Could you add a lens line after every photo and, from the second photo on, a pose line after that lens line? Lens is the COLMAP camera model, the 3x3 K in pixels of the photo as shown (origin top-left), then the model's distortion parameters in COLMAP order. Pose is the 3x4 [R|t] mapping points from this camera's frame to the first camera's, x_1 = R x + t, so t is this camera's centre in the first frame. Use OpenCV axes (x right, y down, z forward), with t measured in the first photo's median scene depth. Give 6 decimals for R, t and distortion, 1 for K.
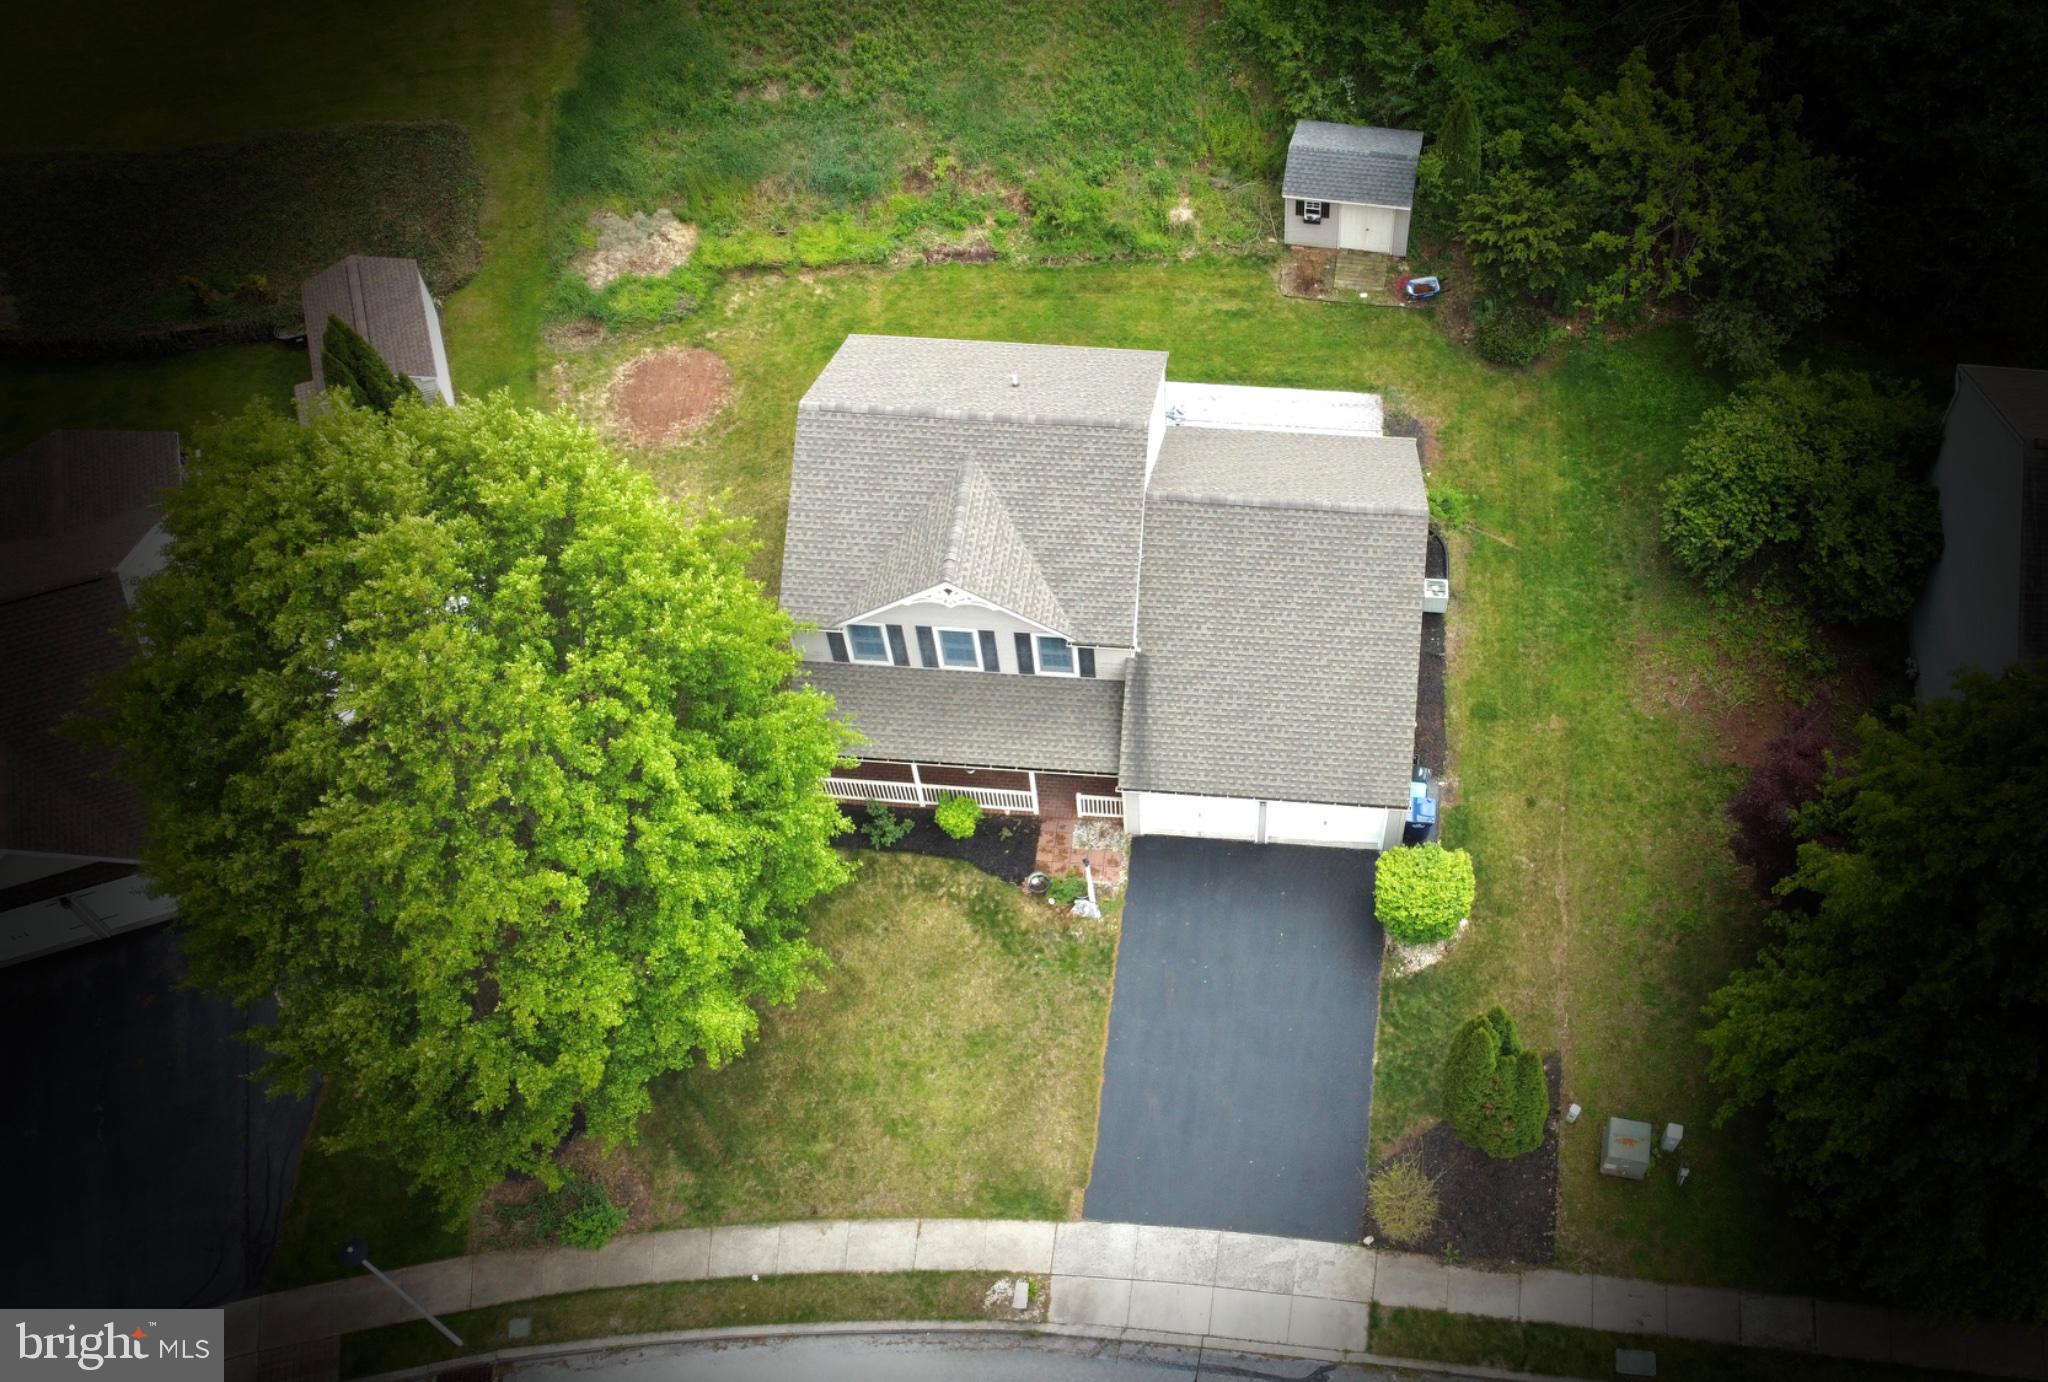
lens RADIAL K [[1918.1, 0, 1236.7], [0, 1918.1, 689.0], [0, 0, 1]] dist [0.019324, -0.102562]
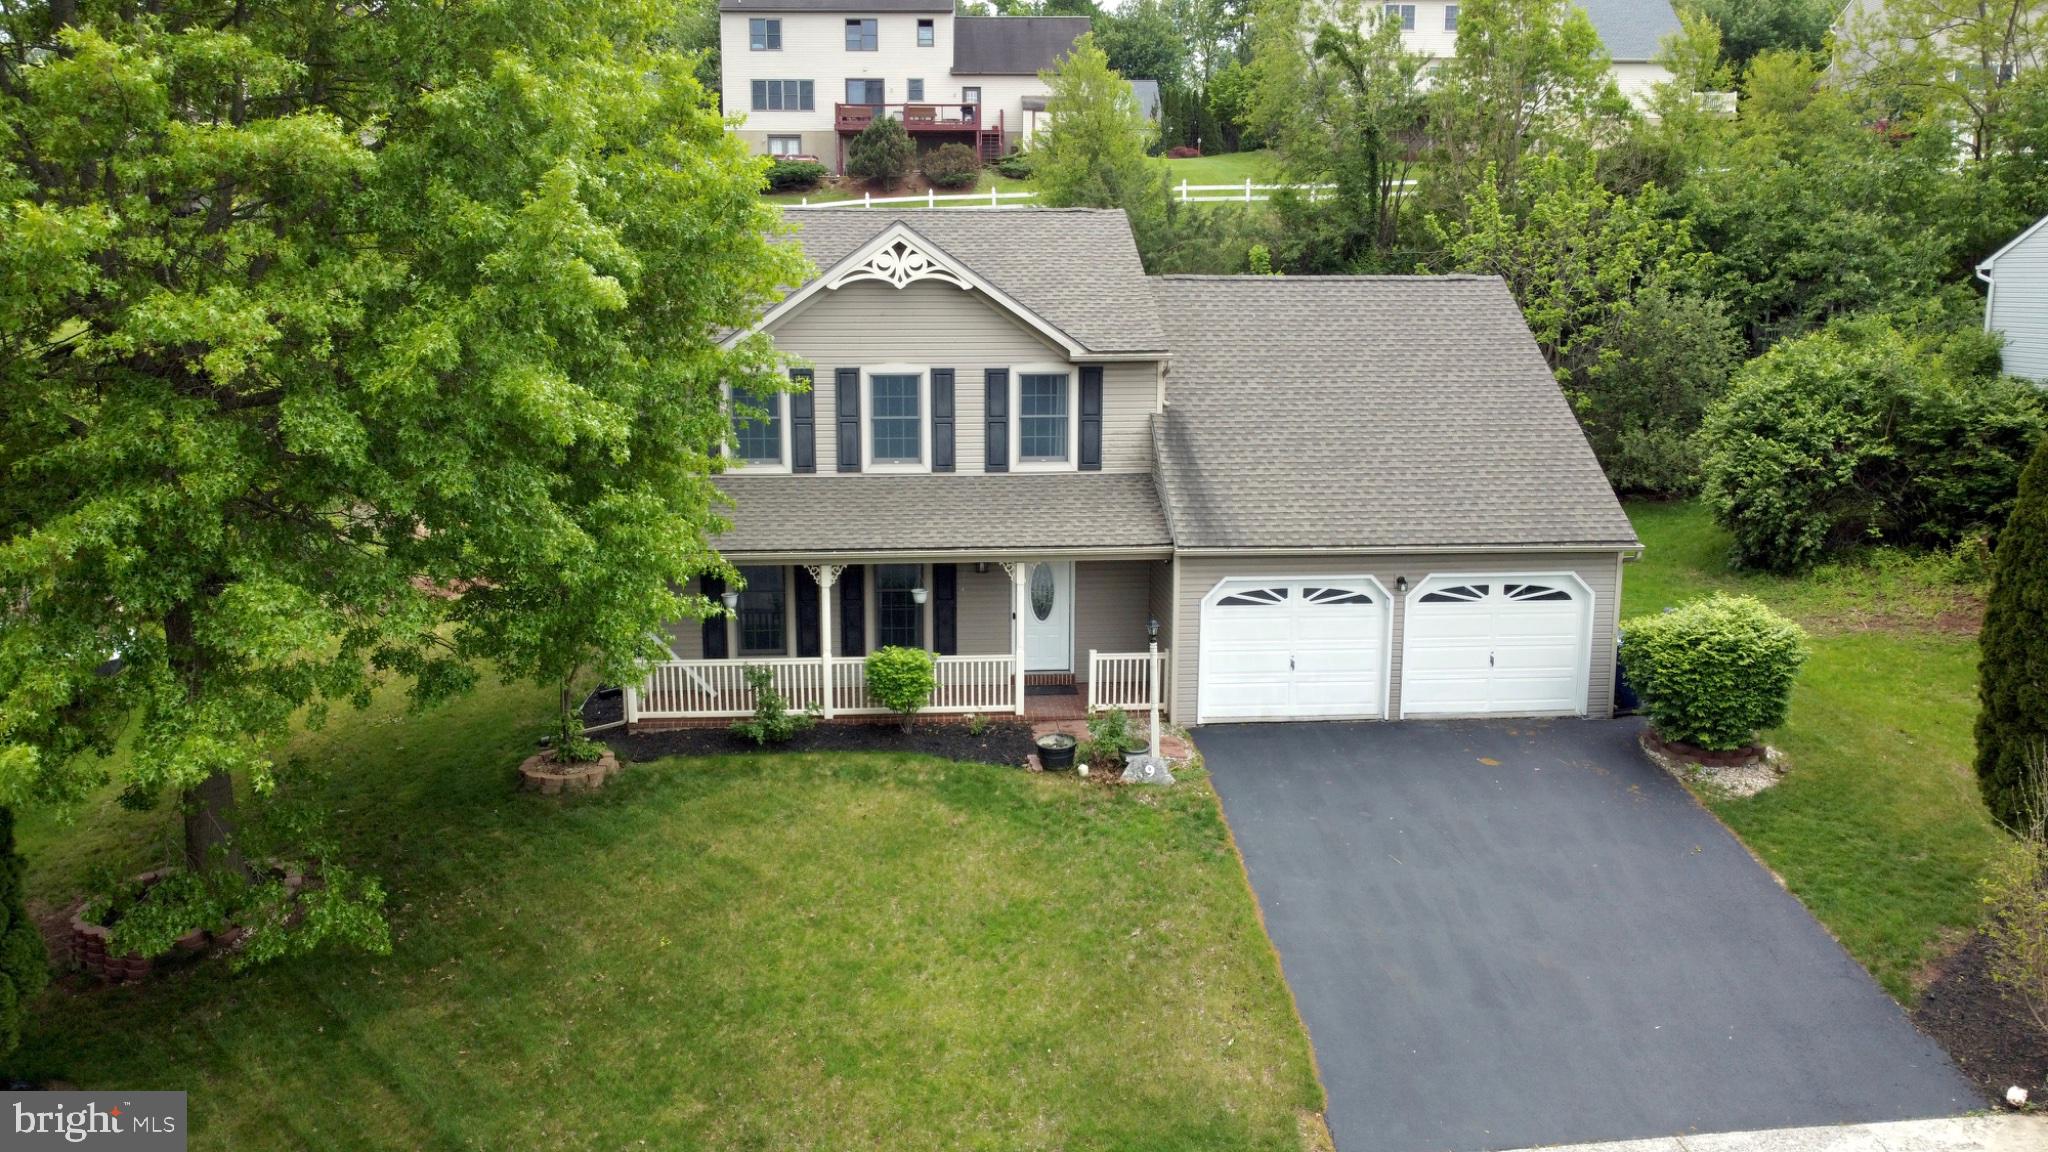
lens RADIAL K [[1552.8, 0, 1024.0], [0, 1552.8, 576.0], [0, 0, 1]] dist [0.017241, -0.041129]
pose [[0.988077, -0.042975, 0.147842, -0.180962], [0.133808, 0.714669, -0.686545, 0.384751], [-0.076154, 0.698141, 0.711898, 0.648899]]
